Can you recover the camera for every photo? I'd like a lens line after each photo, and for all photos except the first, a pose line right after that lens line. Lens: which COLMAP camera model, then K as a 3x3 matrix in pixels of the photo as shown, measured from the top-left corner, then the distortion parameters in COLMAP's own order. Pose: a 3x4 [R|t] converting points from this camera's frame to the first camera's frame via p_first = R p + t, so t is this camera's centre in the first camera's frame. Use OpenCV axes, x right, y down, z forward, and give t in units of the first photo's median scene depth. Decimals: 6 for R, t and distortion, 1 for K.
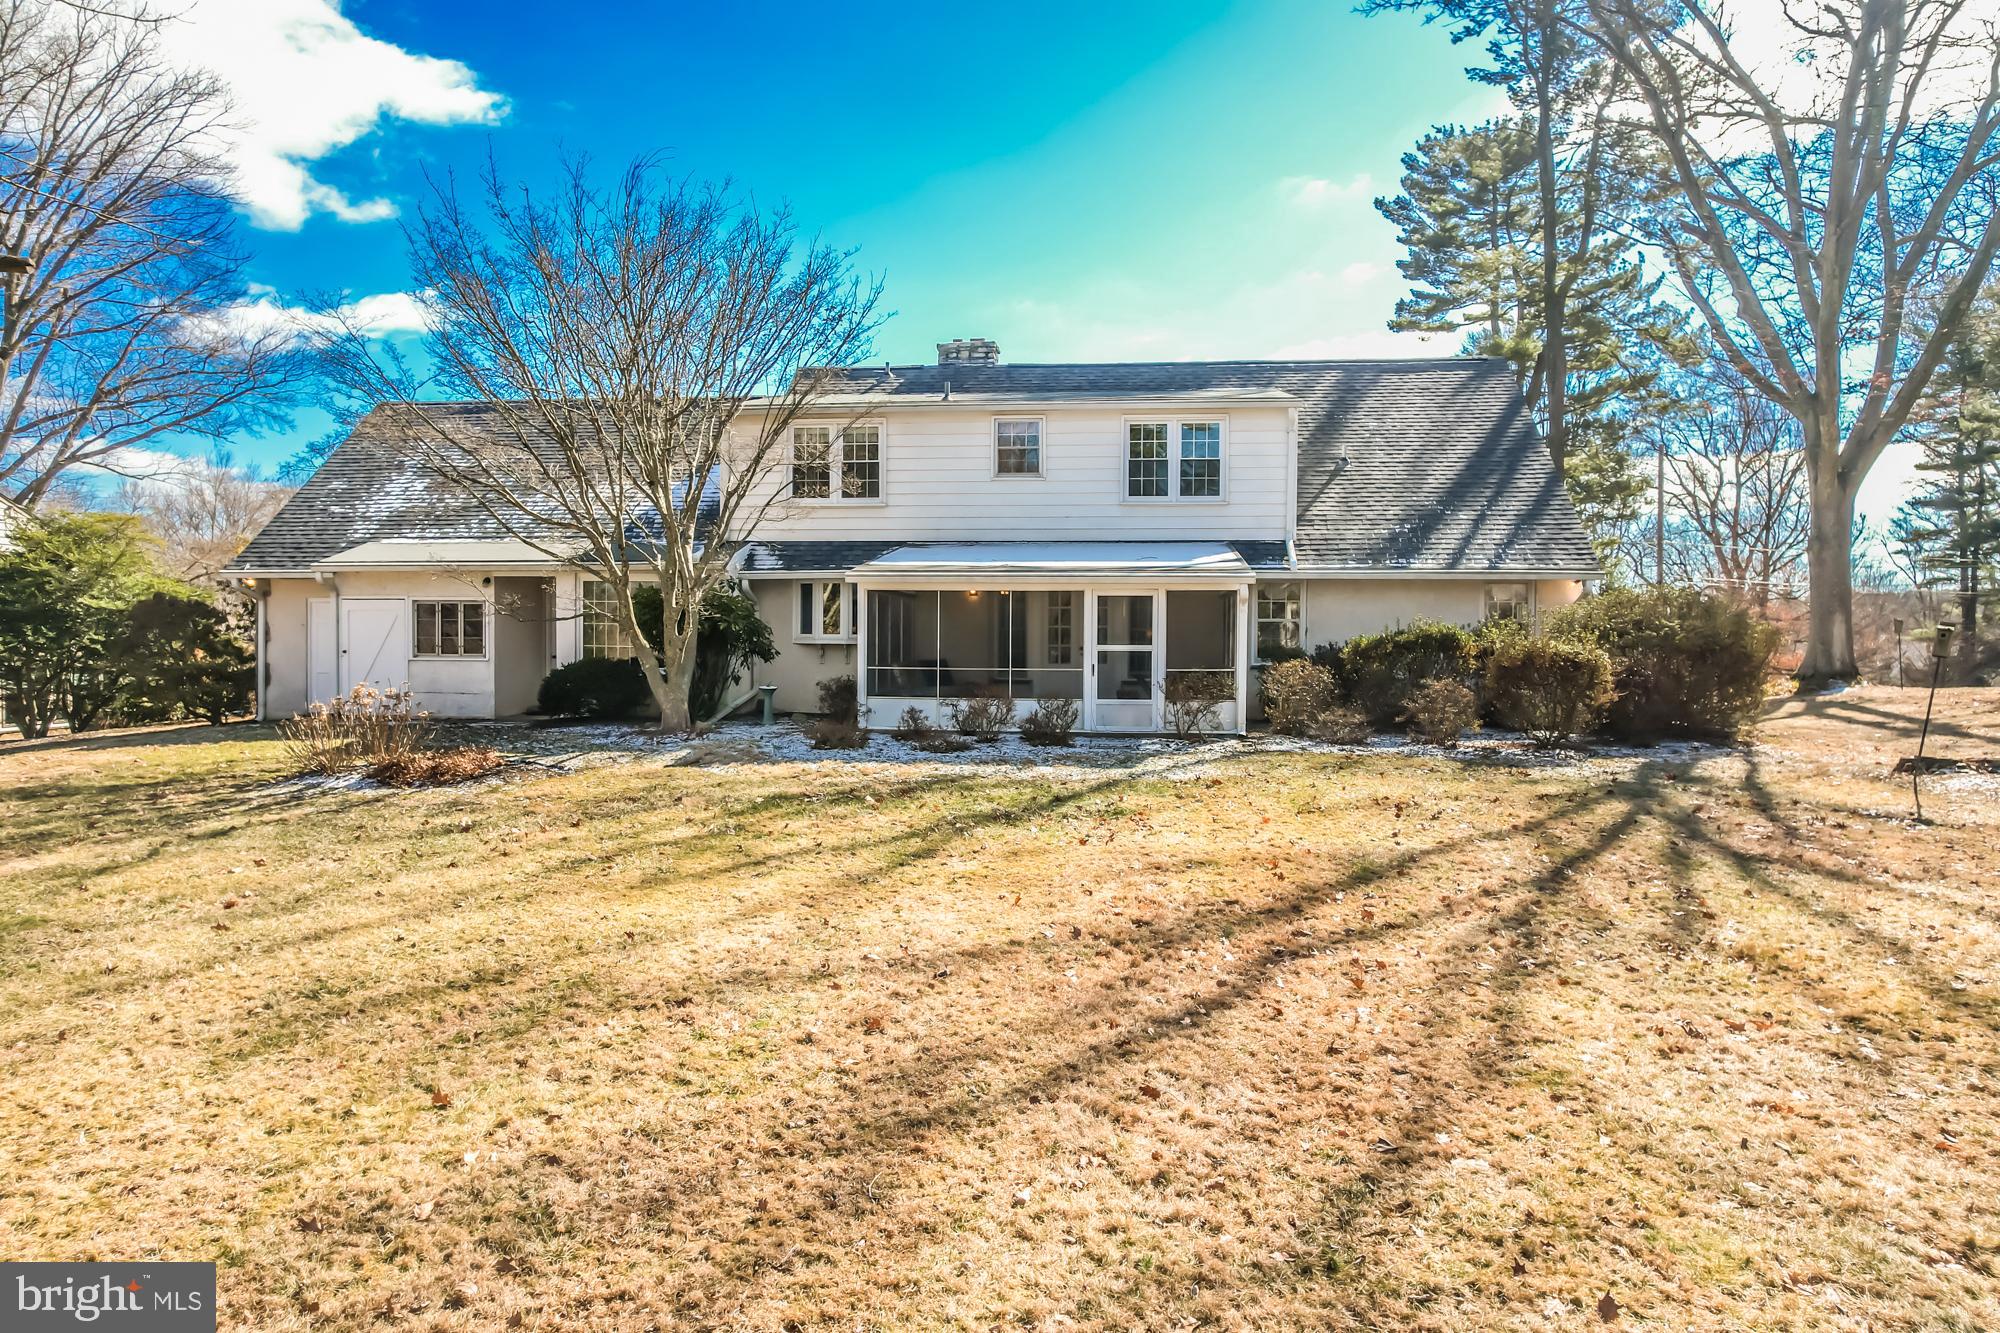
lens RADIAL K [[1297.7, 0, 1000.0], [0, 1297.7, 666.5], [0, 0, 1]] dist [-0.065438, 0.069357]
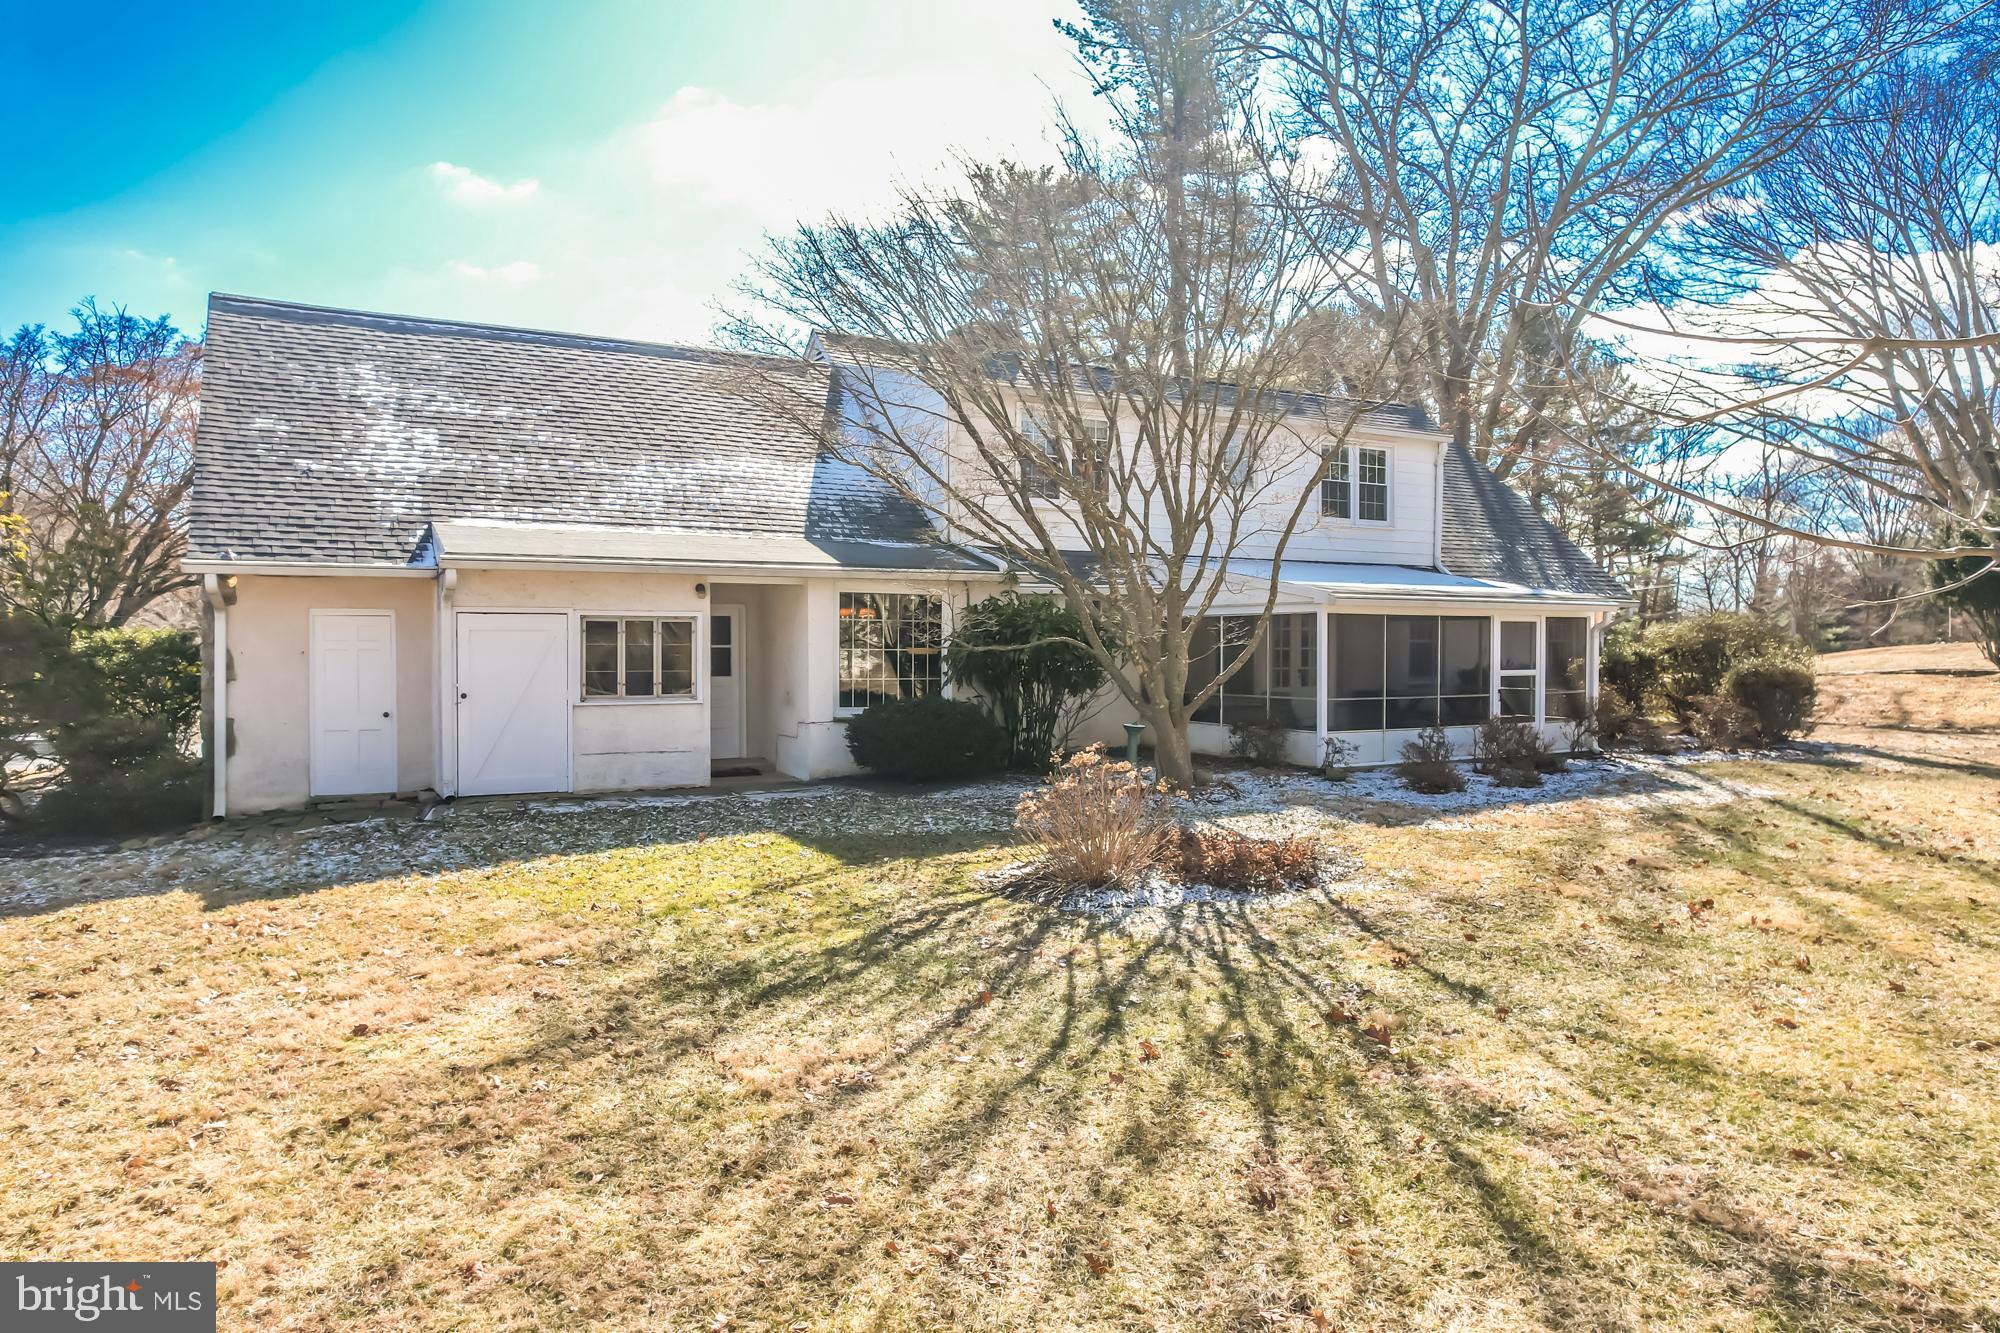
lens RADIAL K [[1297.7, 0, 1000.0], [0, 1297.7, 666.5], [0, 0, 1]] dist [-0.065438, 0.069357]
pose [[0.816882, -0.014494, 0.576622, -0.672476], [0.018552, 0.999827, -0.001150, -0.020672], [-0.576506, 0.011637, 0.817010, 0.337364]]
